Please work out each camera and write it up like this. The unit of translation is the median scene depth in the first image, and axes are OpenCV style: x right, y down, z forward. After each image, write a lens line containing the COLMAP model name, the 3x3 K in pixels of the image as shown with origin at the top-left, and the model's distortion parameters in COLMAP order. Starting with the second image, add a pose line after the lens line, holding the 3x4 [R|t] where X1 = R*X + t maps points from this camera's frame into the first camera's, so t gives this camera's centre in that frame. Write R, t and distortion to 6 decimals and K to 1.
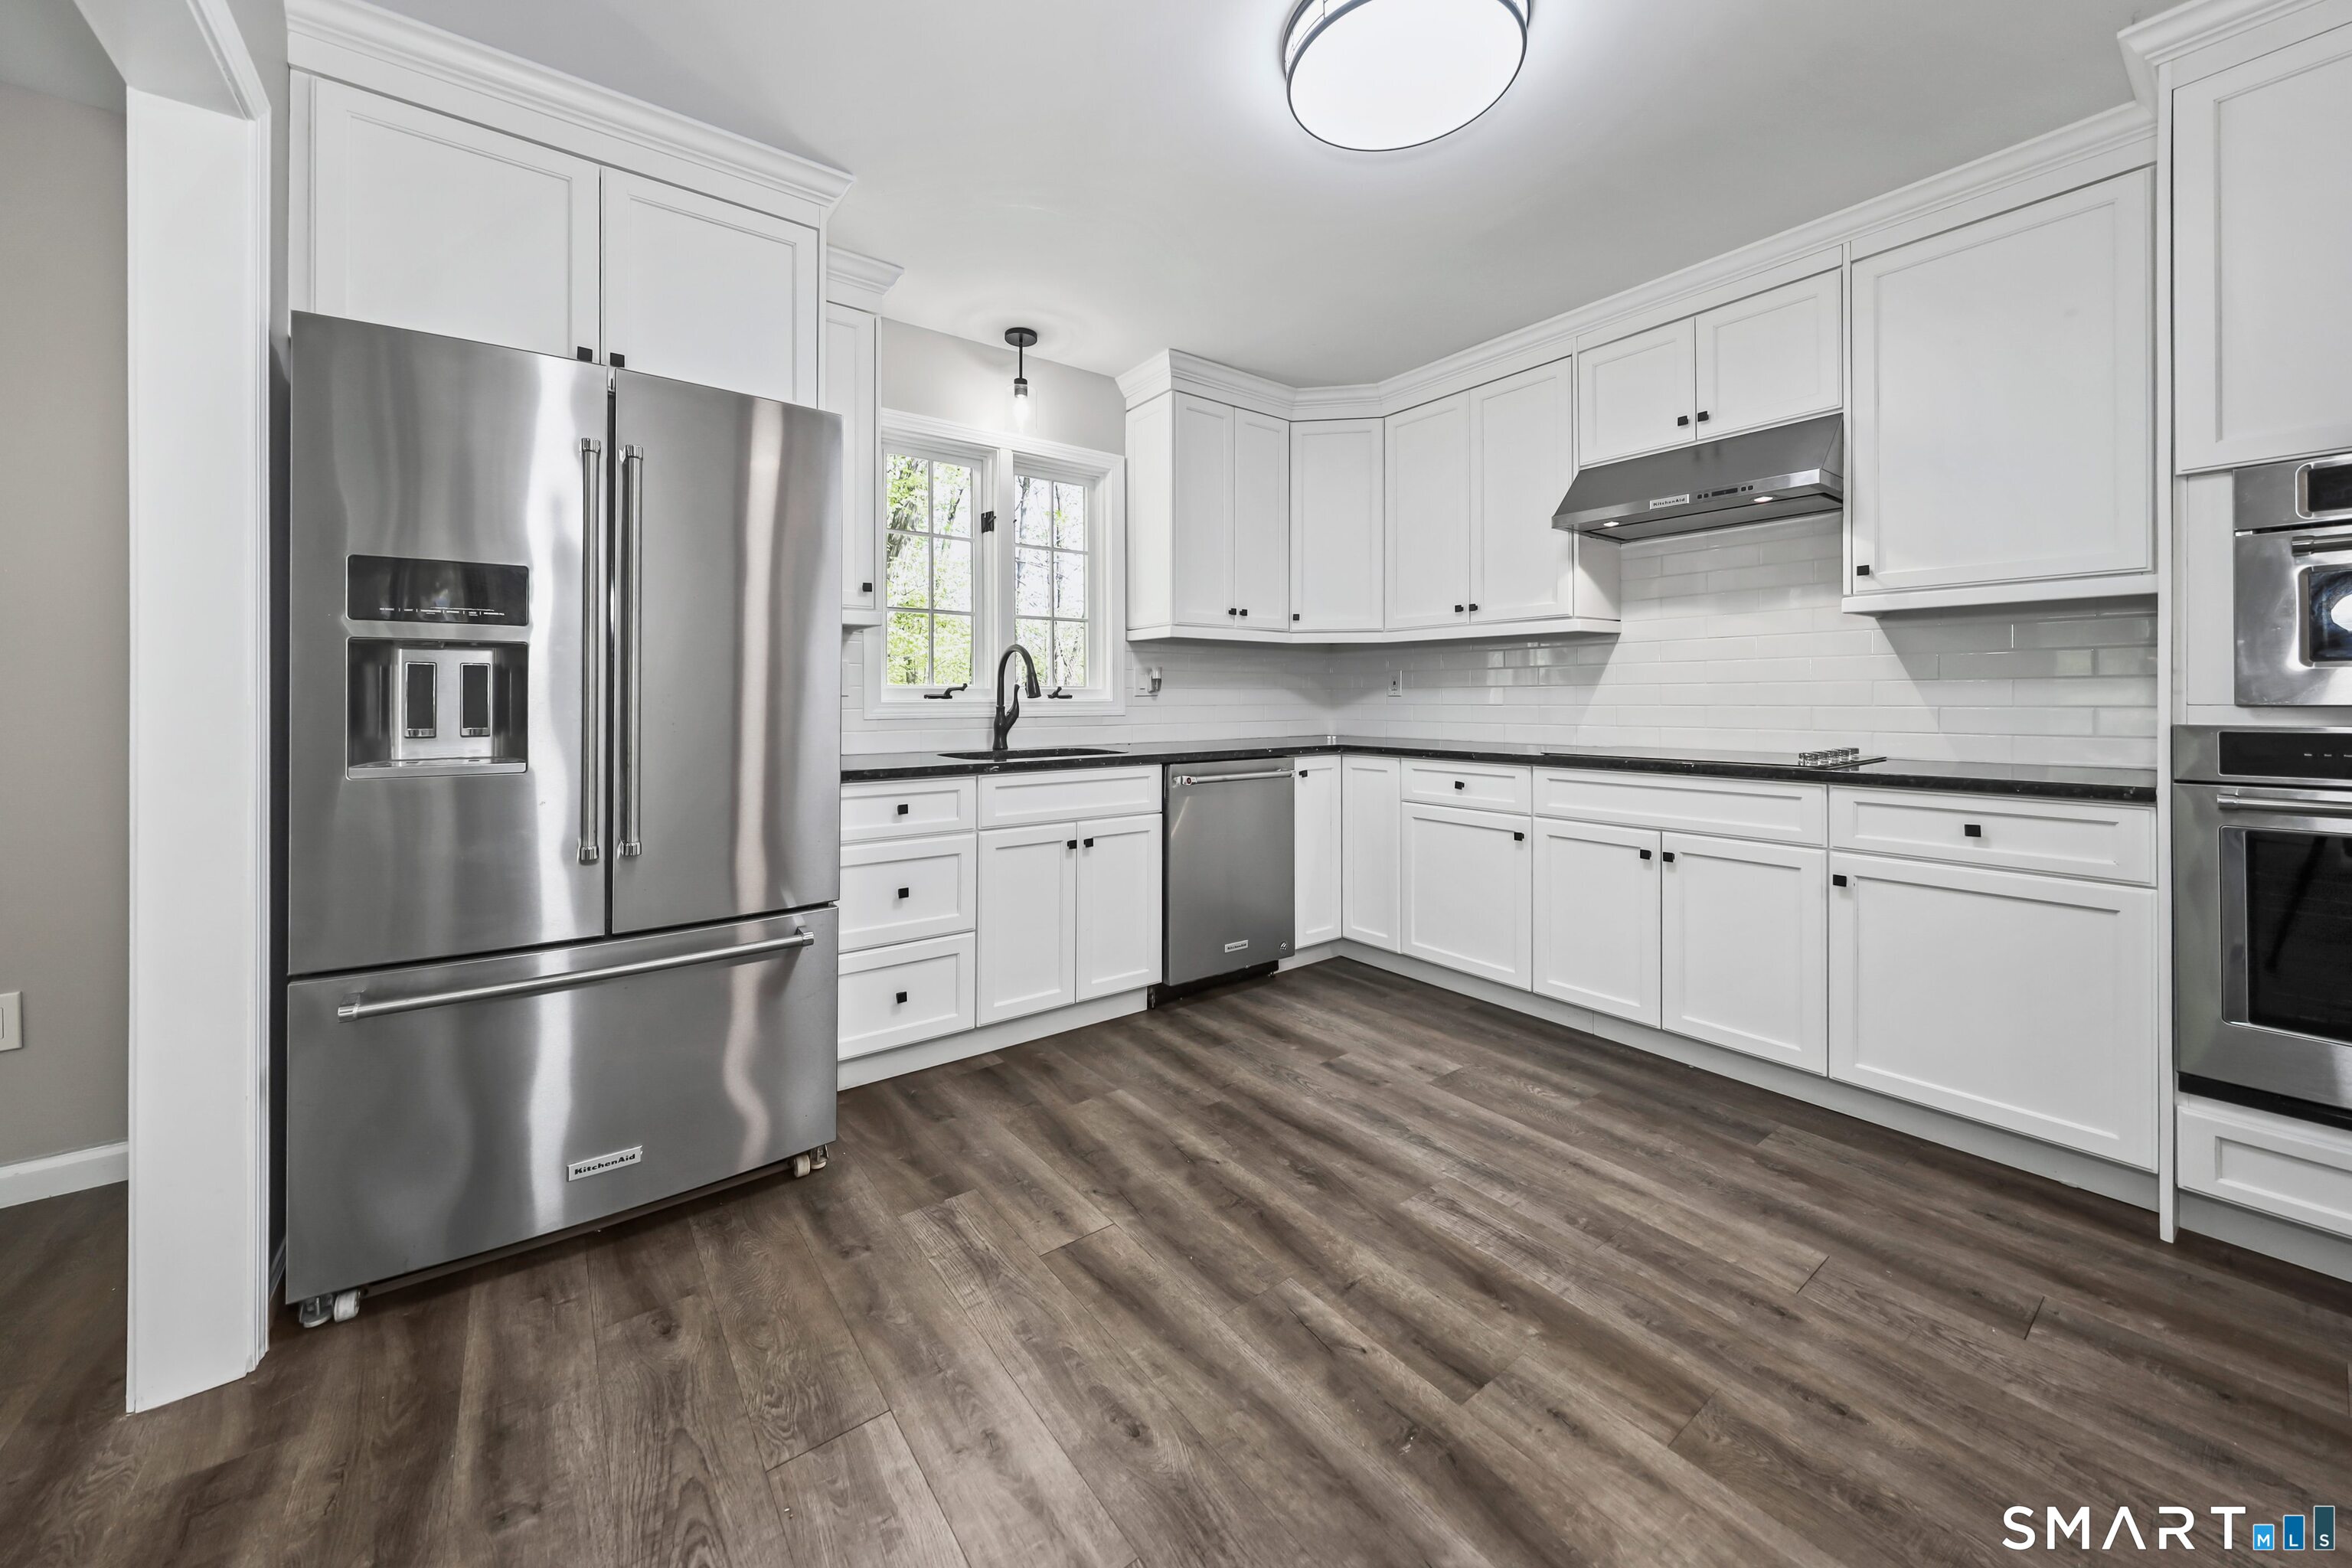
lens RADIAL K [[858.4, 0, 1170.1], [0, 858.4, 697.0], [0, 0, 1]] dist [0.001885, -0.000110]
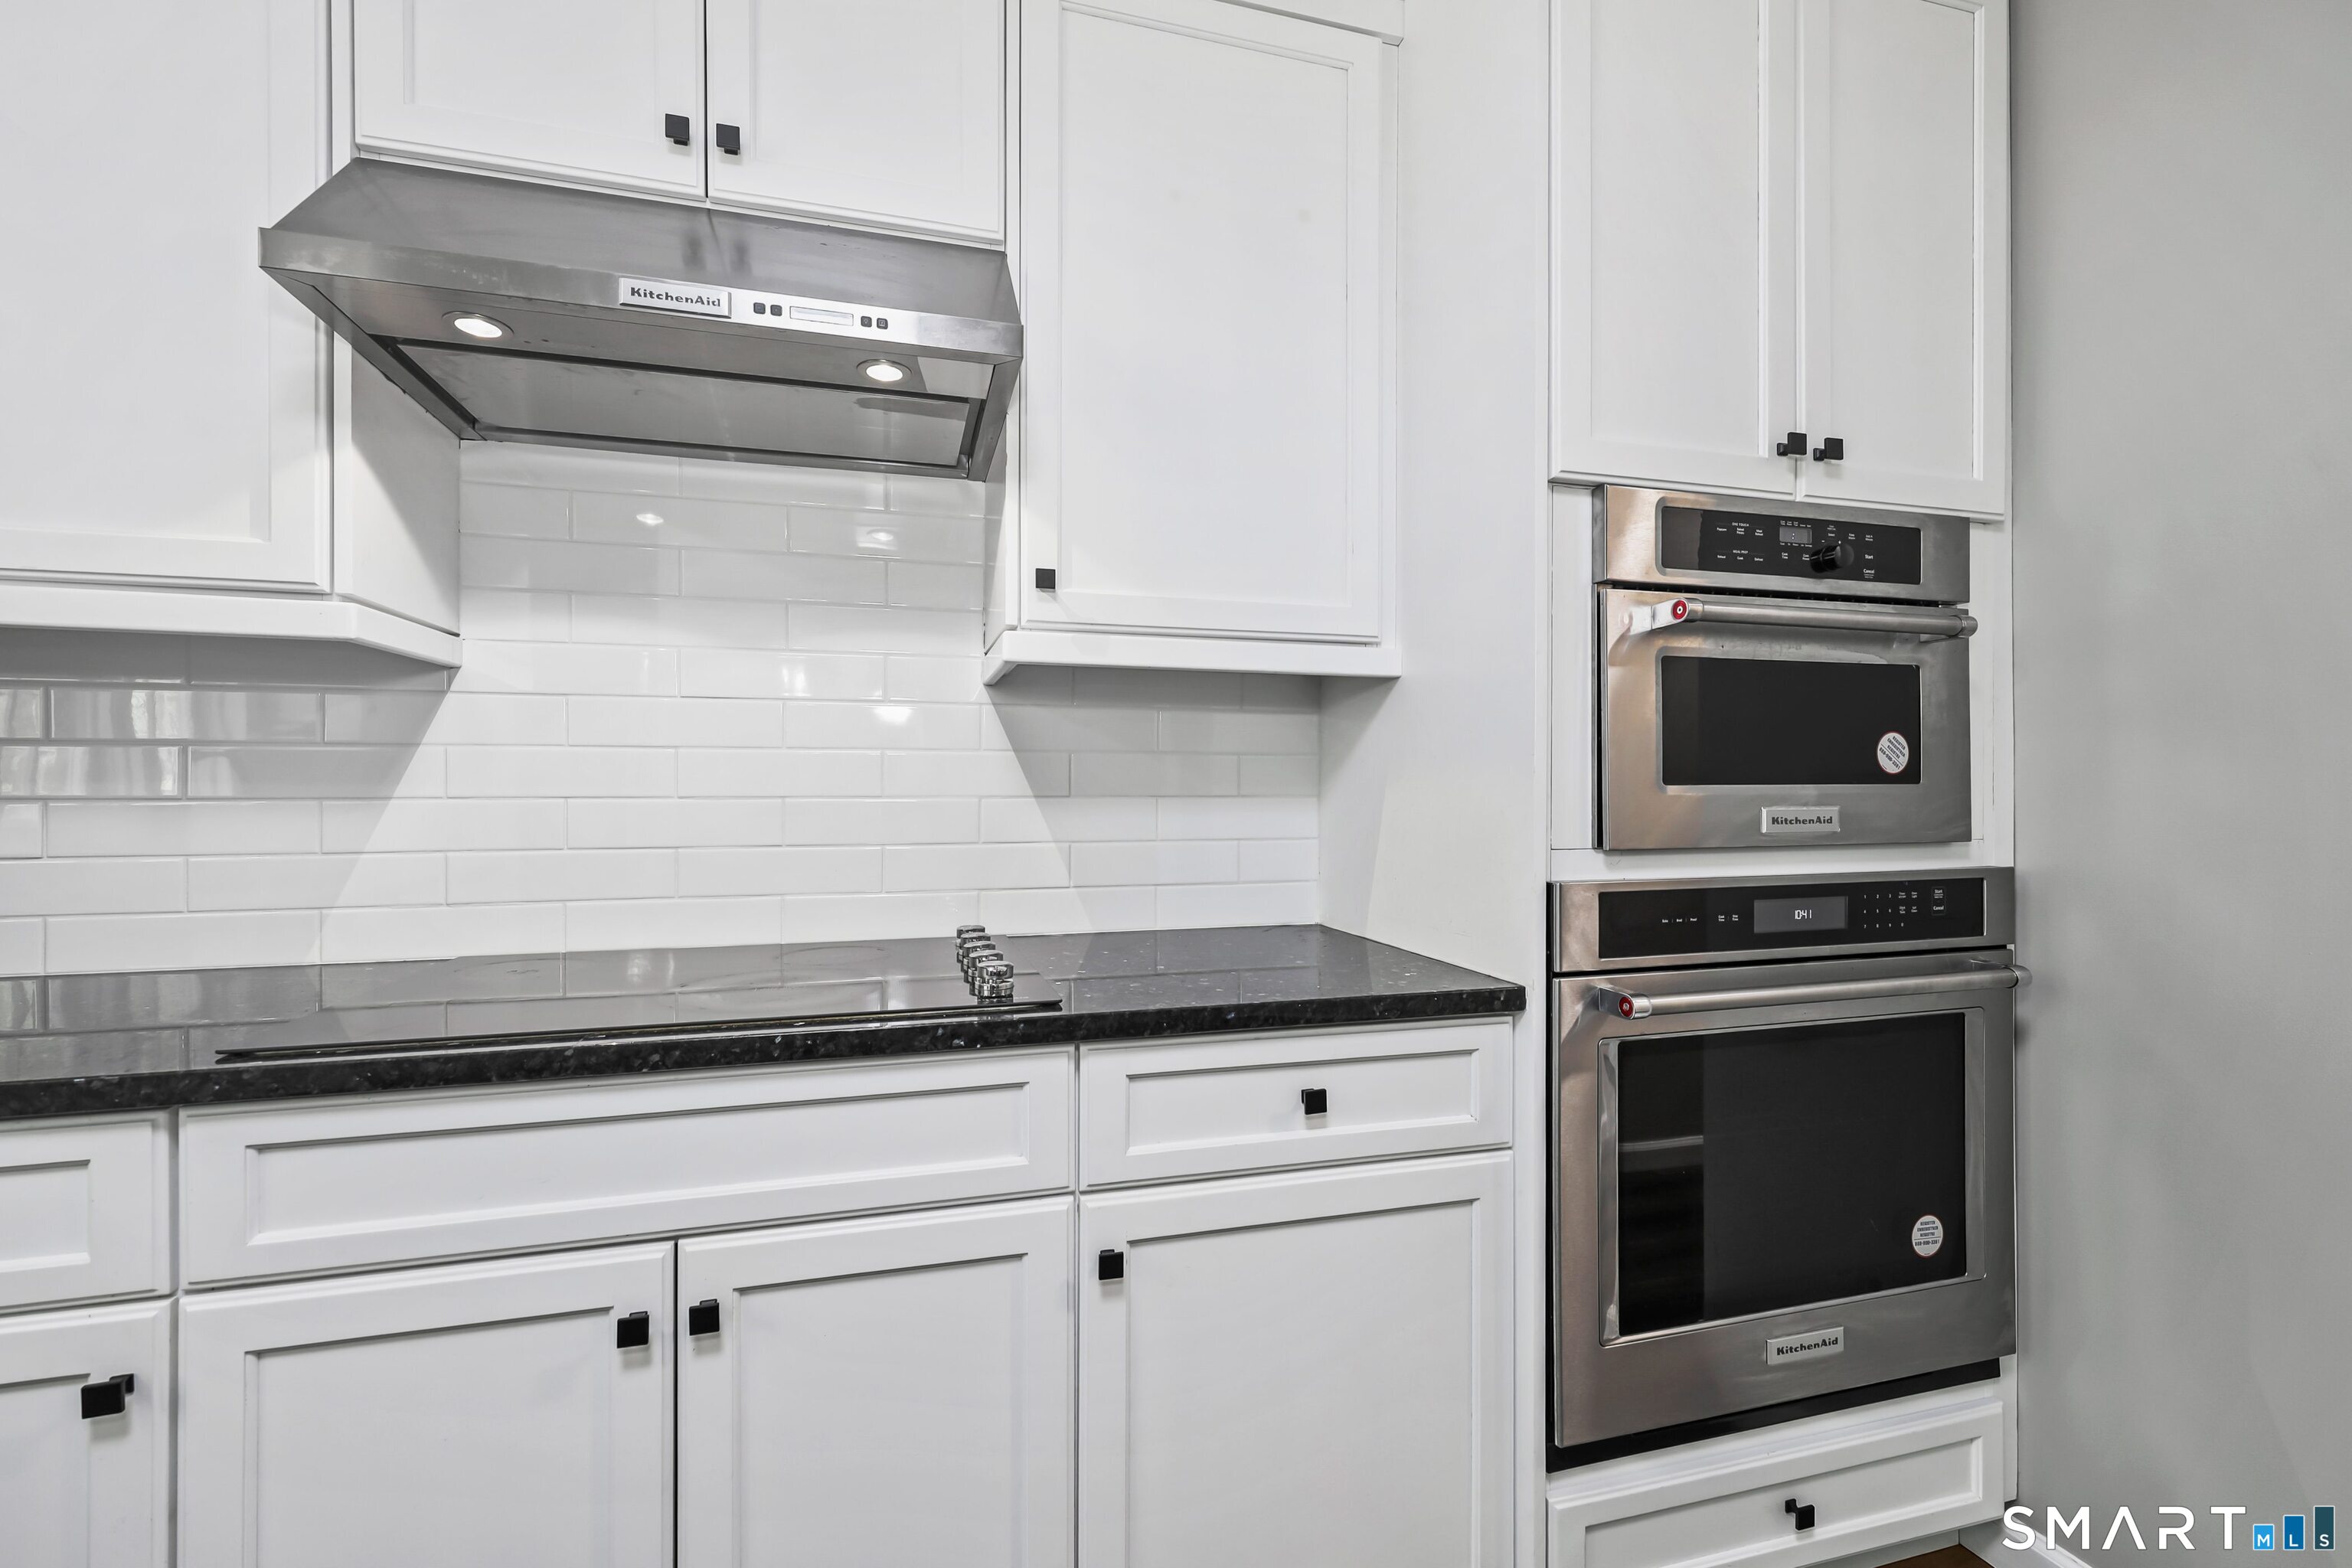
lens RADIAL K [[1009.4, 0, 1178.0], [0, 1009.4, 795.4], [0, 0, 1]] dist [-0.001251, -0.000308]
pose [[0.352098, 0.002992, 0.935958, 0.293010], [-0.001075, 0.999996, -0.002792, -0.020592], [-0.935963, -0.000023, 0.352100, 0.735479]]
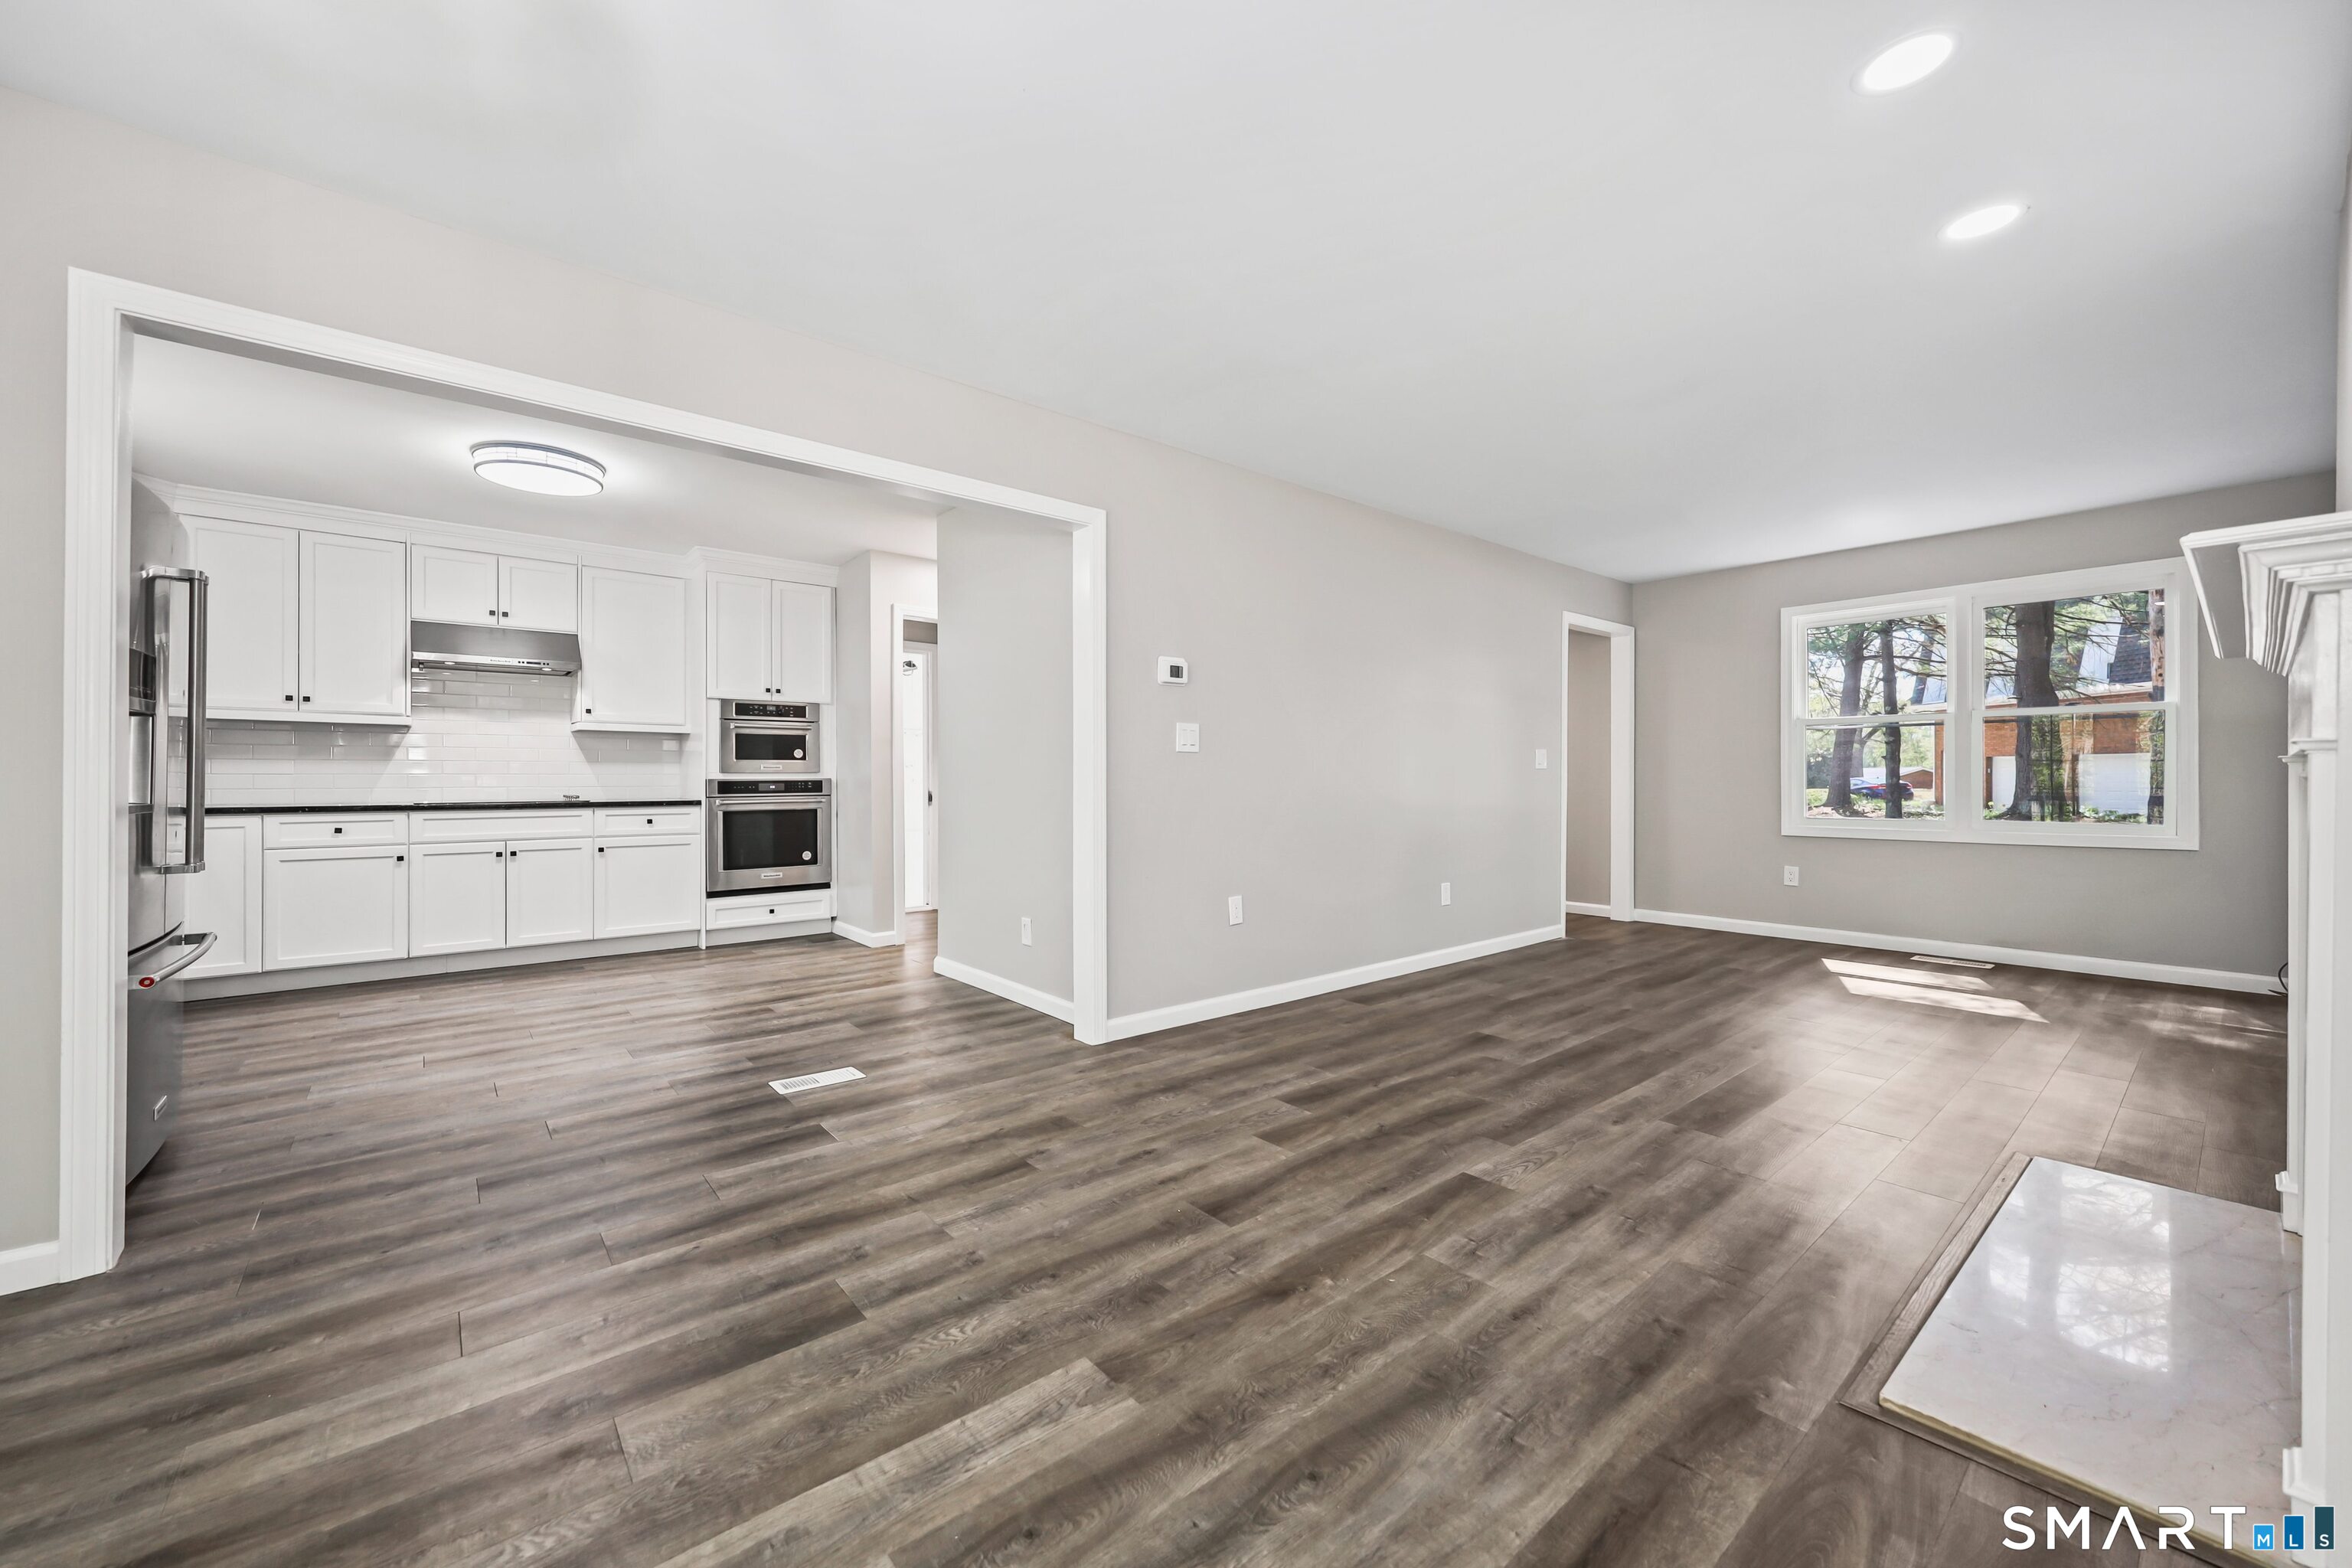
lens RADIAL K [[898.7, 0, 1166.2], [0, 898.7, 780.2], [0, 0, 1]] dist [0.000223, 0.000353]
pose [[-0.047537, 0.000364, 0.998869, -1.552283], [-0.001254, 0.999999, -0.000424, 0.026847], [-0.998869, -0.001273, -0.047536, -0.353458]]
